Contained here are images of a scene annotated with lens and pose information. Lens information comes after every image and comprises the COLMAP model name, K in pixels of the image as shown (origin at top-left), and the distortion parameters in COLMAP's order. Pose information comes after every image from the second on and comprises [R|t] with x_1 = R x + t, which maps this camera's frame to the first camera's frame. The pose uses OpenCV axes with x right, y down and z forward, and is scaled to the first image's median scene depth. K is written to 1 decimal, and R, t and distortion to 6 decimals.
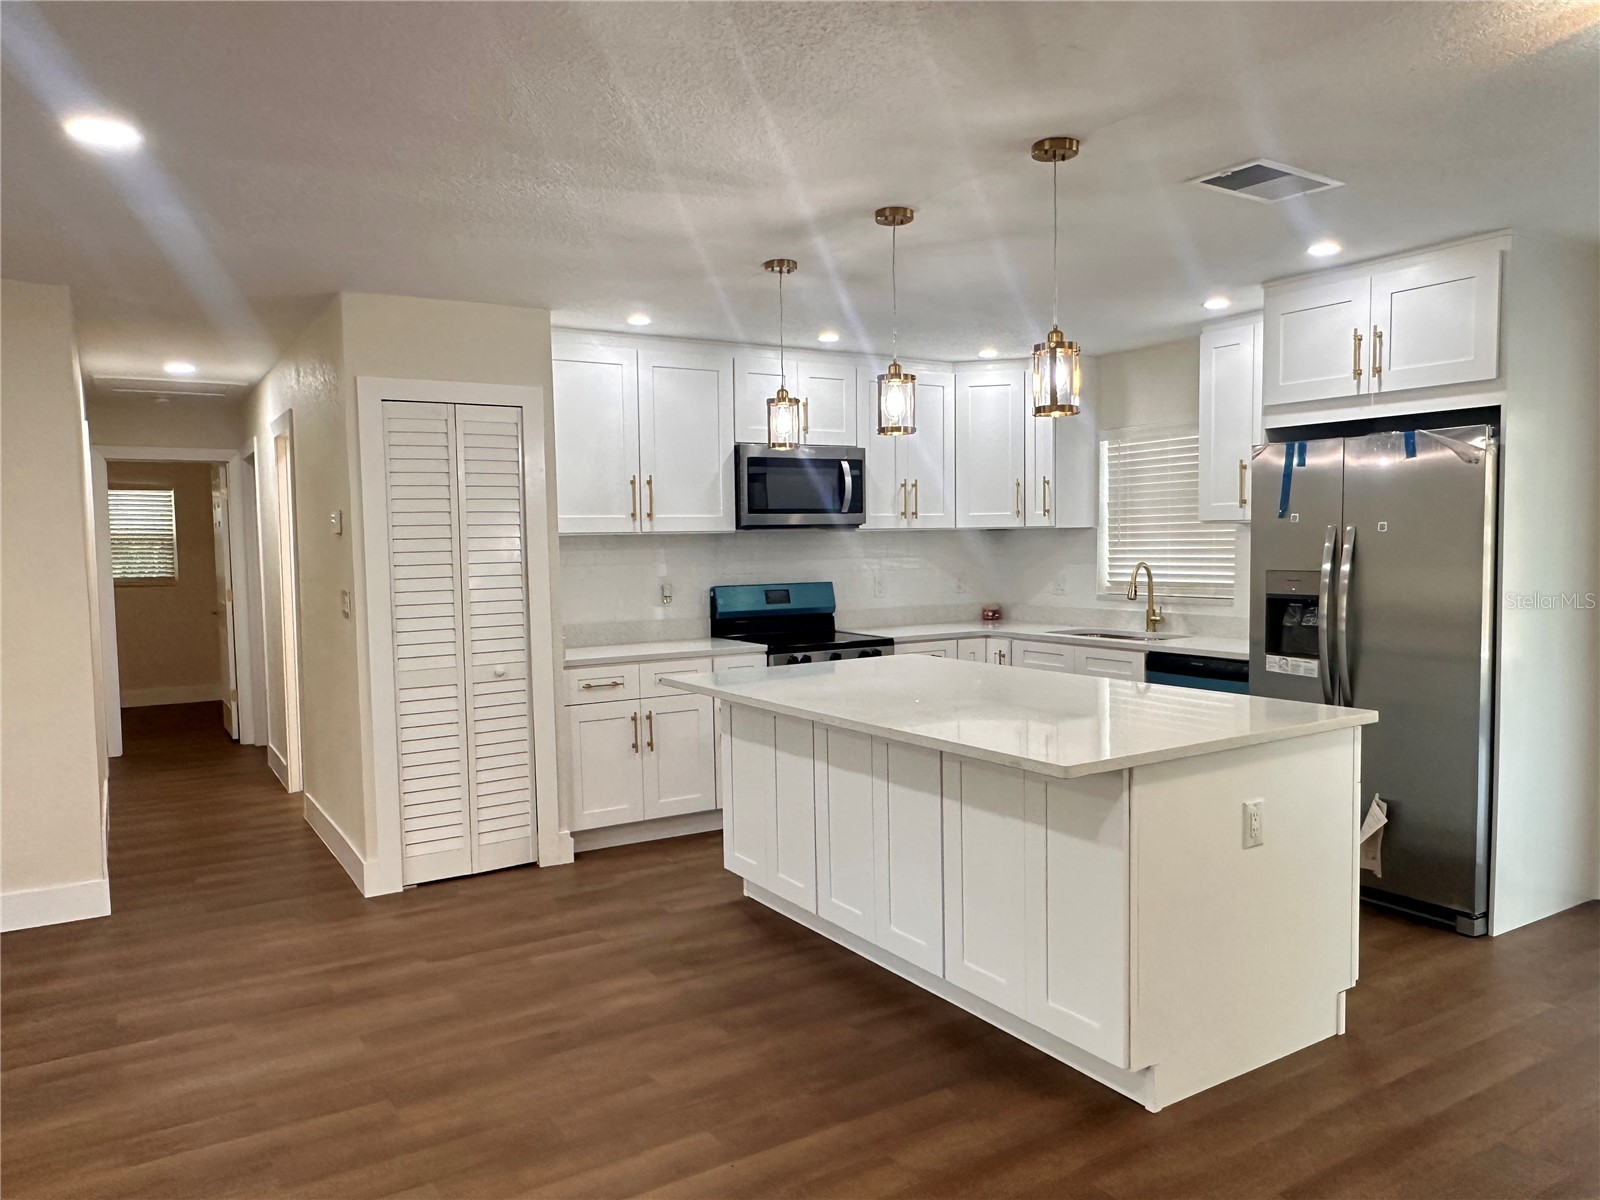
lens RADIAL K [[1122.4, 0, 795.1], [0, 1122.4, 607.5], [0, 0, 1]] dist [-0.000753, 0.002113]
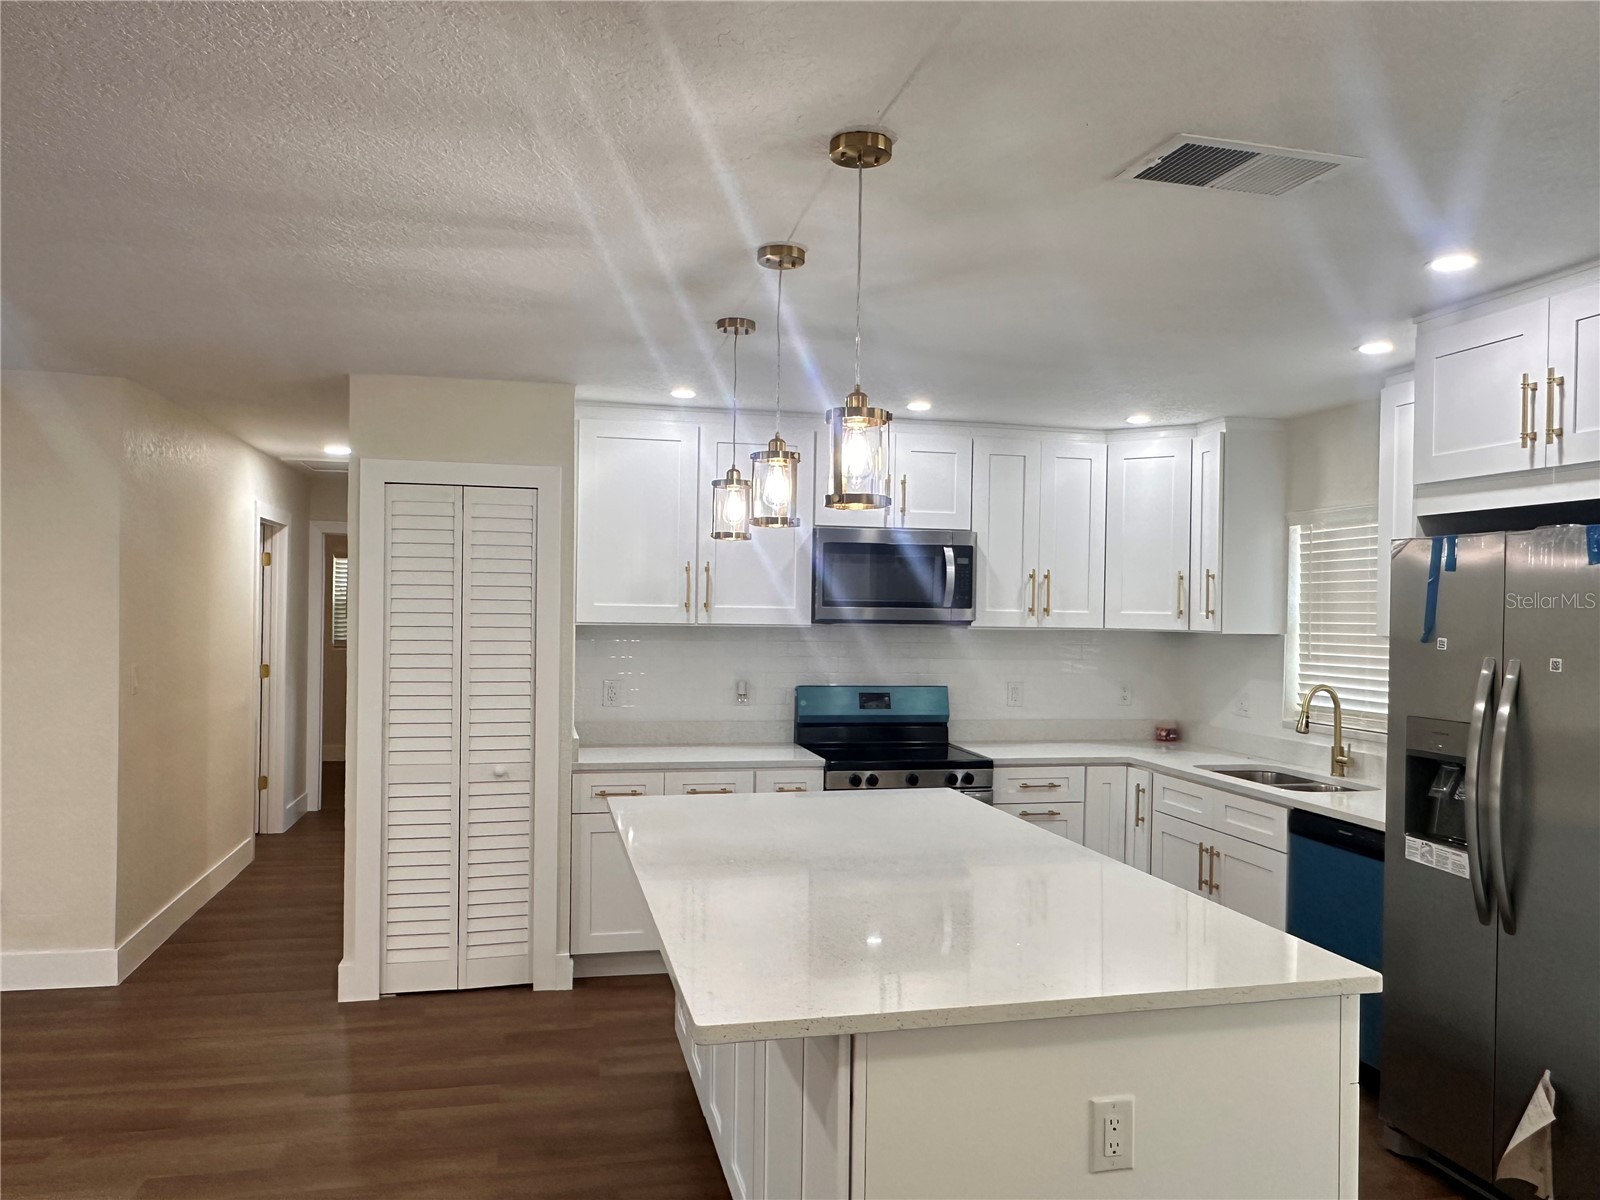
lens RADIAL K [[1135.1, 0, 789.3], [0, 1135.1, 605.7], [0, 0, 1]] dist [-0.004701, 0.006684]
pose [[0.945043, 0.030063, -0.325561, 0.255982], [-0.050771, 0.997178, -0.055297, -0.038751], [0.322980, 0.068787, 0.943903, 0.176777]]
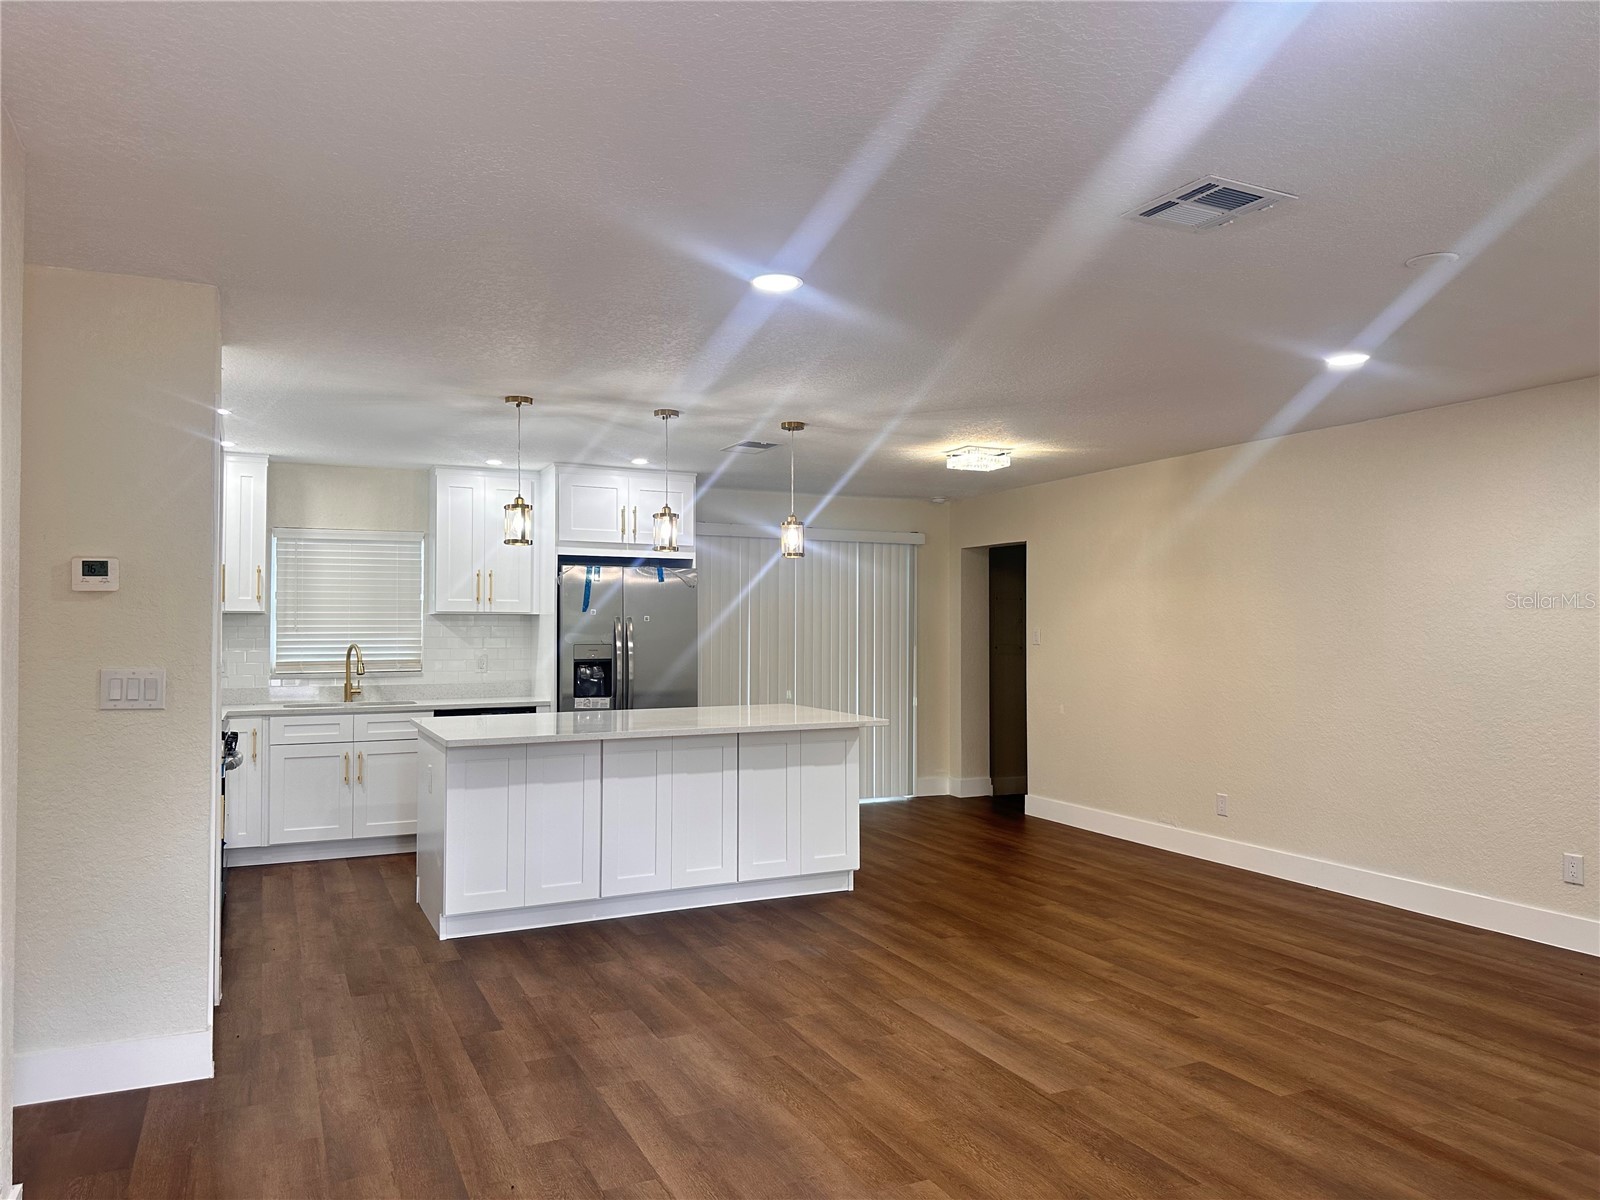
lens RADIAL K [[1116.5, 0, 799.0], [0, 1116.5, 602.8], [0, 0, 1]] dist [0.137399, -0.178711]
pose [[0.109803, 0.039344, 0.993174, -1.012771], [0.058727, 0.997214, -0.045997, -0.000156], [-0.992217, 0.063377, 0.107186, 0.463951]]
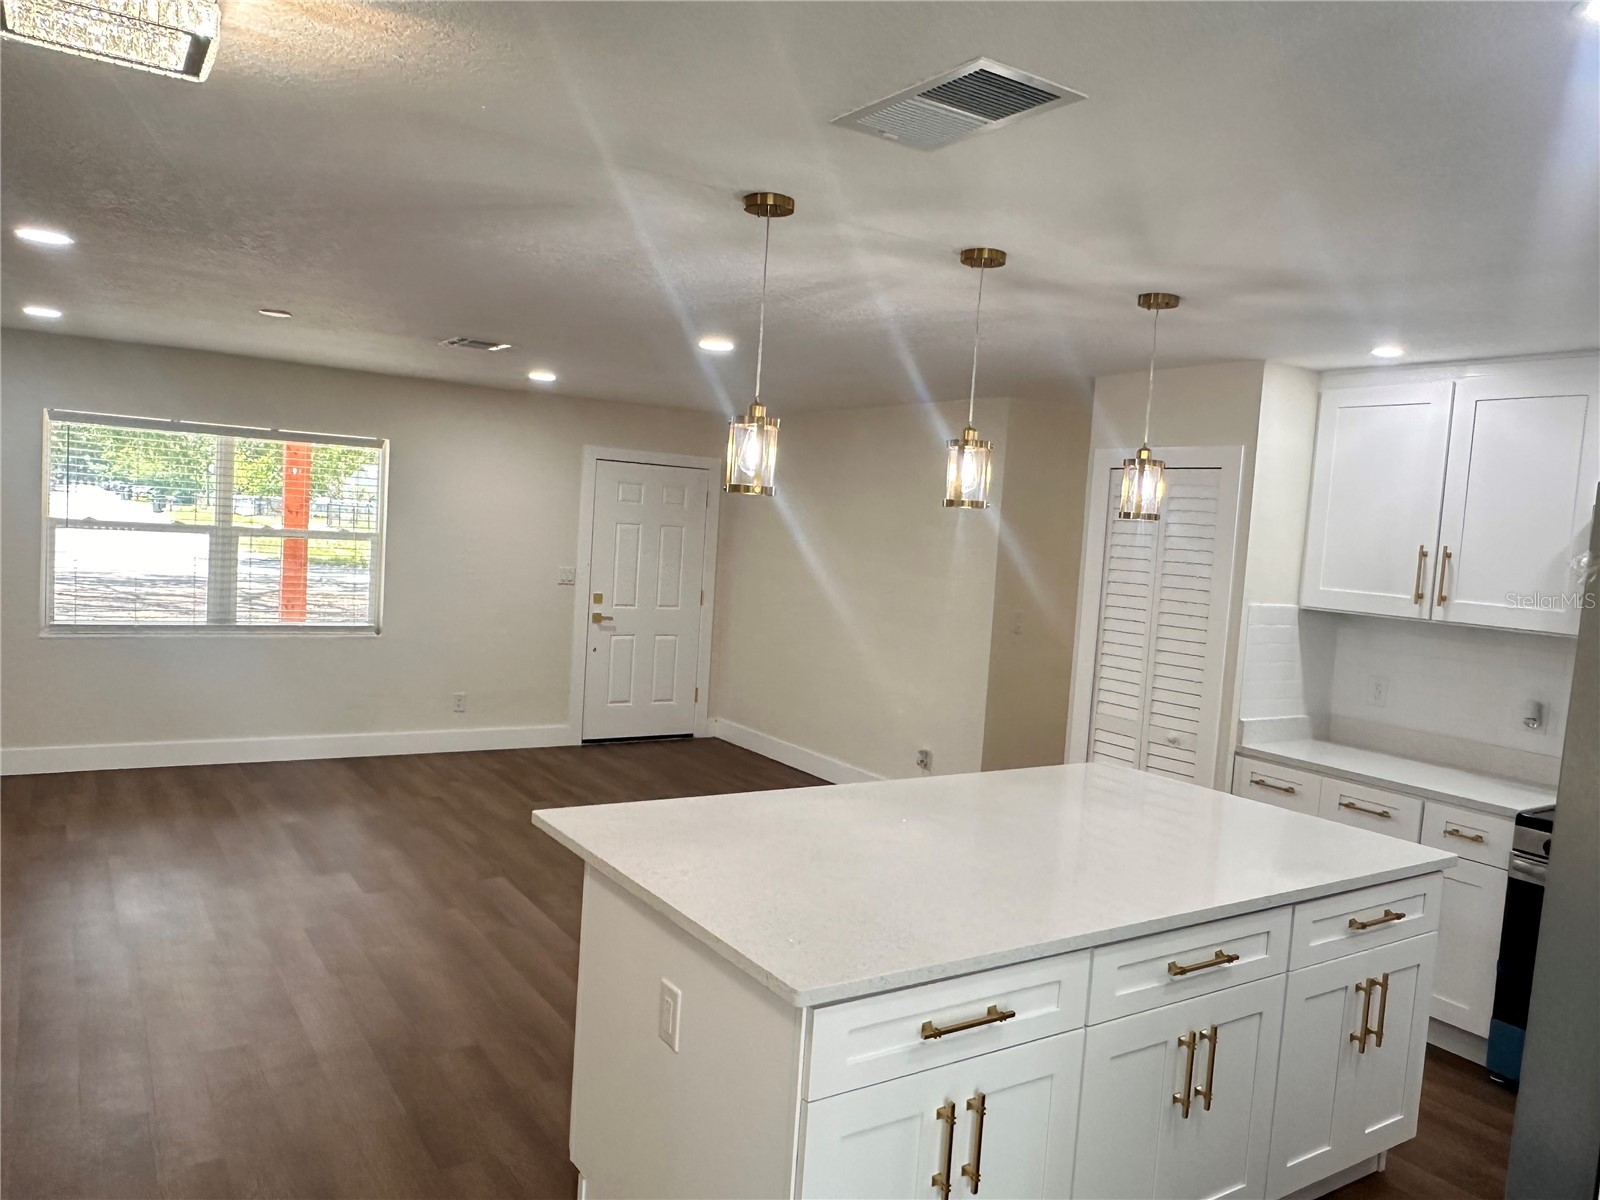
lens RADIAL K [[1135.1, 0, 789.3], [0, 1135.1, 605.7], [0, 0, 1]] dist [-0.004701, 0.006684]
pose [[0.020849, 0.093979, -0.995356, 0.686337], [-0.126419, 0.987829, 0.090620, -0.101267], [0.991758, 0.123943, 0.032476, 0.600761]]
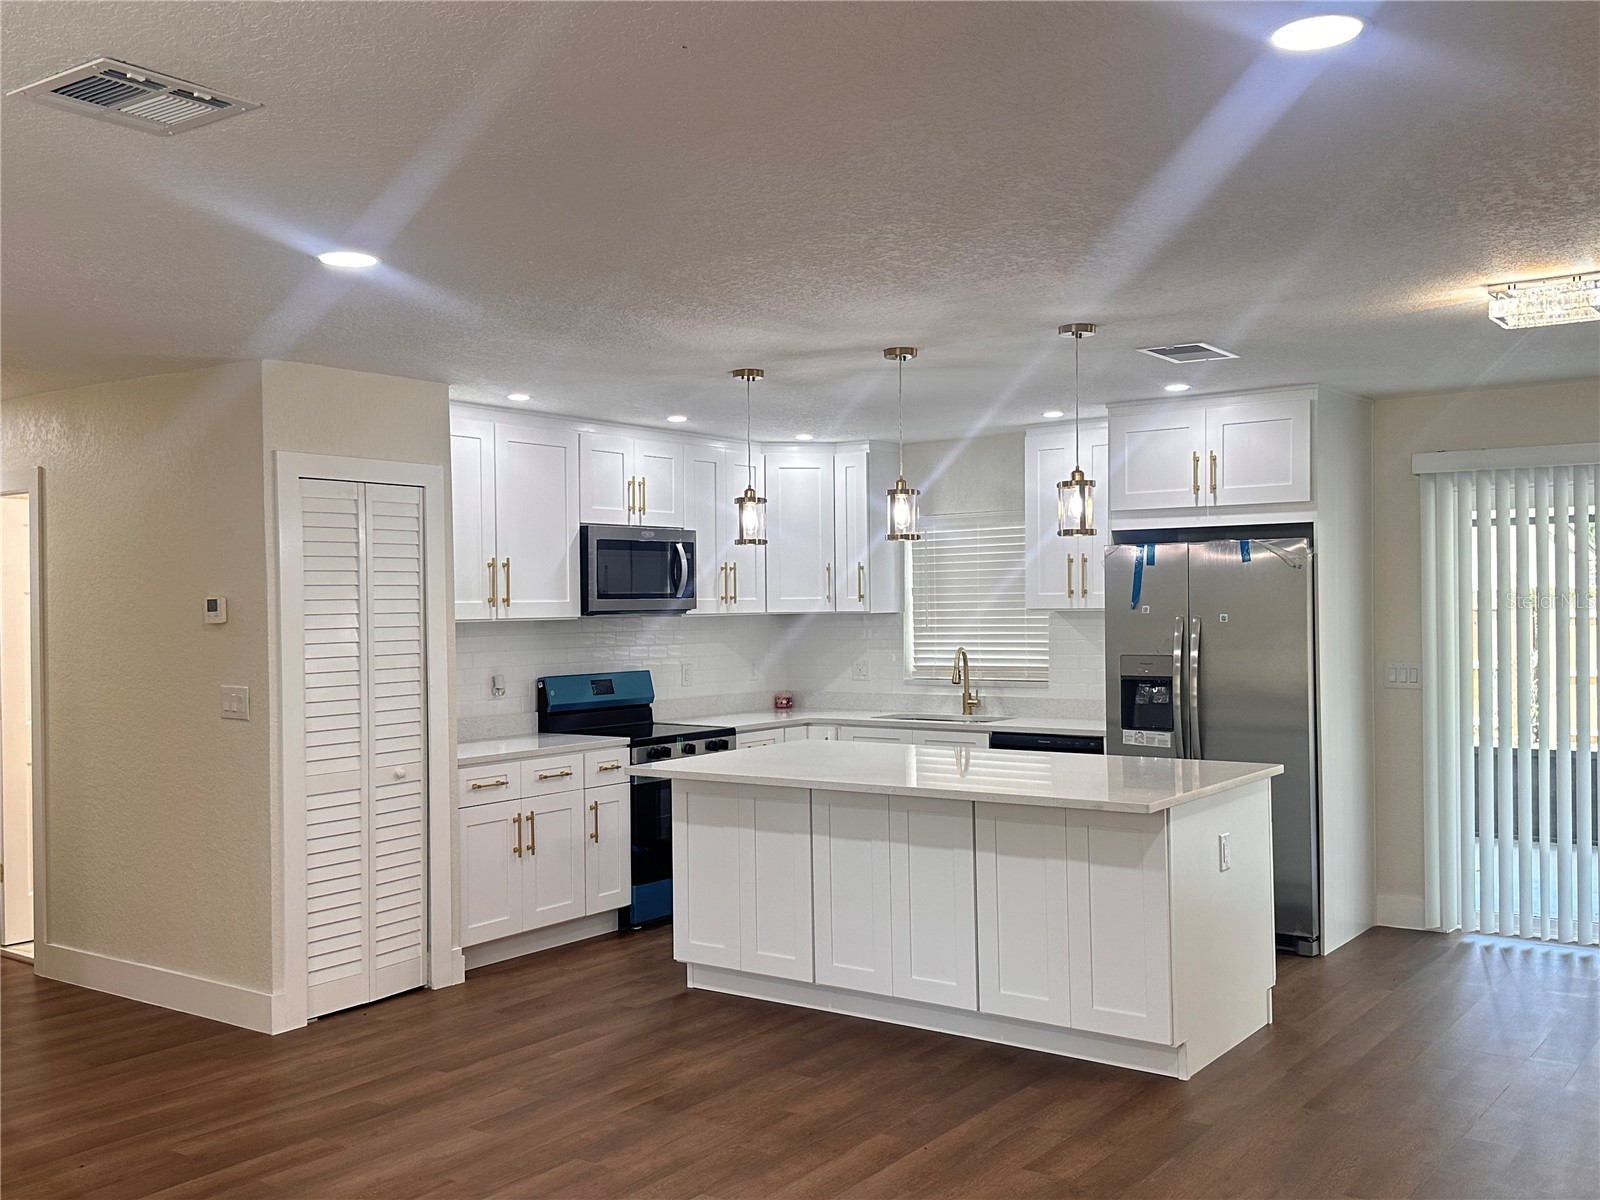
lens RADIAL K [[1505.9, 0, 802.0], [0, 1505.9, 610.2], [0, 0, 1]] dist [0.187454, -0.349779]
pose [[0.925421, 0.002374, 0.378932, -0.417891], [0.021079, 0.998110, -0.057732, 0.003052], [-0.378353, 0.061414, 0.923622, -0.272076]]
